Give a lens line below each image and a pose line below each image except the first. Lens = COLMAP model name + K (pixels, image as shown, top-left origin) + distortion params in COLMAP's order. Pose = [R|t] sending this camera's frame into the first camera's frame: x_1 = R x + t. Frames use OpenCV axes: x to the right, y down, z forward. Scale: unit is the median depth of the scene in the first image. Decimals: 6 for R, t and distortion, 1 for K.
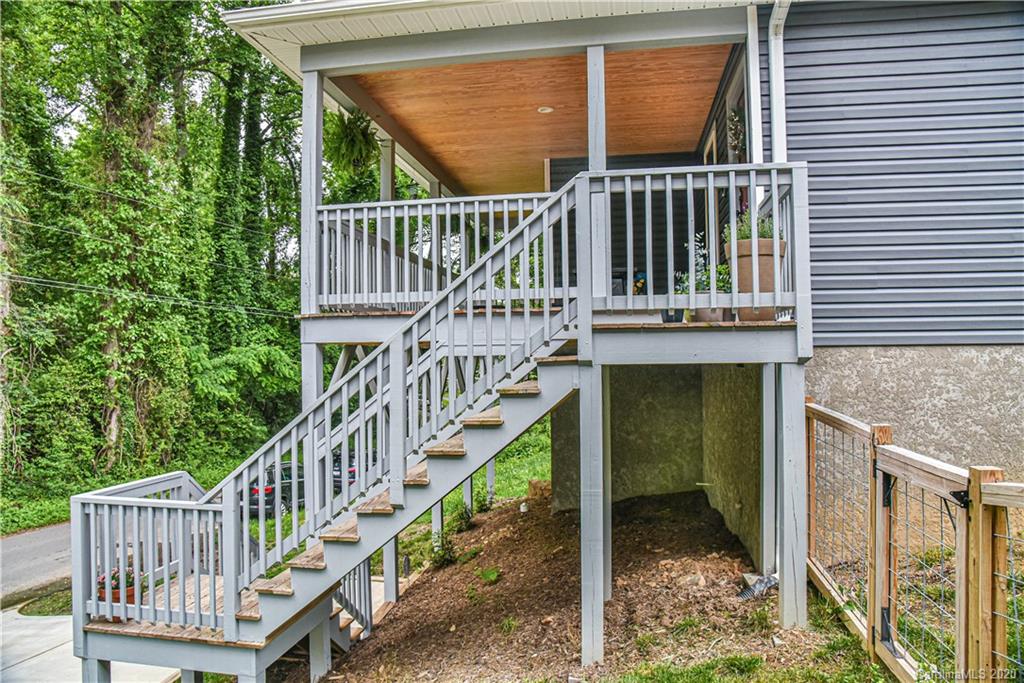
lens RADIAL K [[699.3, 0, 512.0], [0, 699.3, 341.5], [0, 0, 1]] dist [-0.109886, 0.057755]
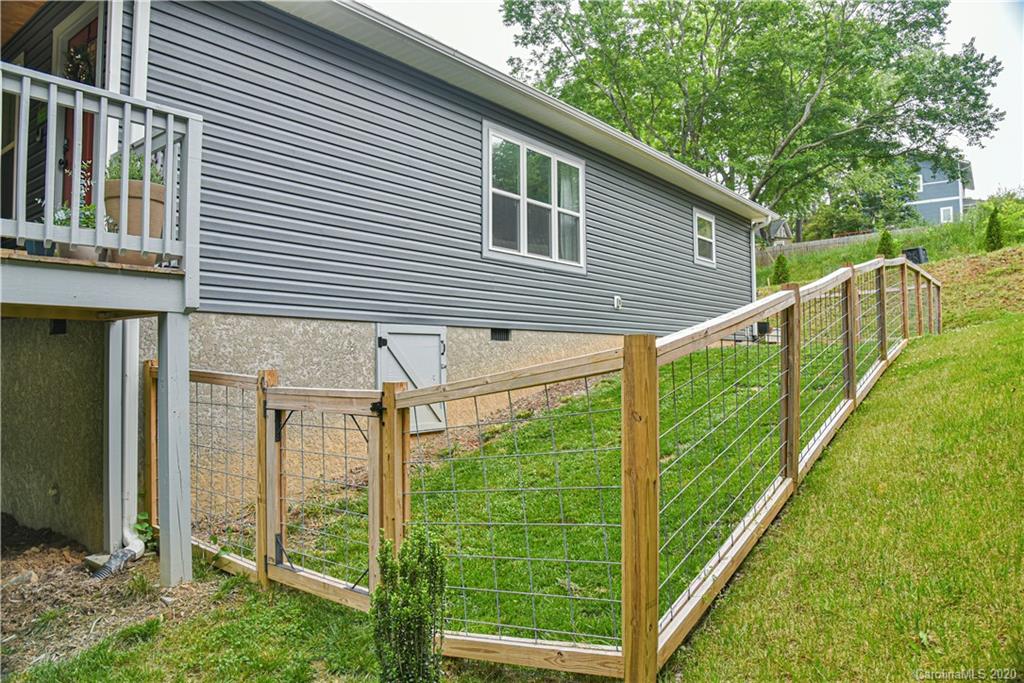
lens RADIAL K [[699.3, 0, 512.0], [0, 699.3, 341.5], [0, 0, 1]] dist [-0.109886, 0.057755]
pose [[0.481922, 0.035618, 0.875490, -0.214887], [-0.016630, 0.999365, -0.031504, 0.094148], [-0.876056, 0.000623, 0.482209, 0.106152]]
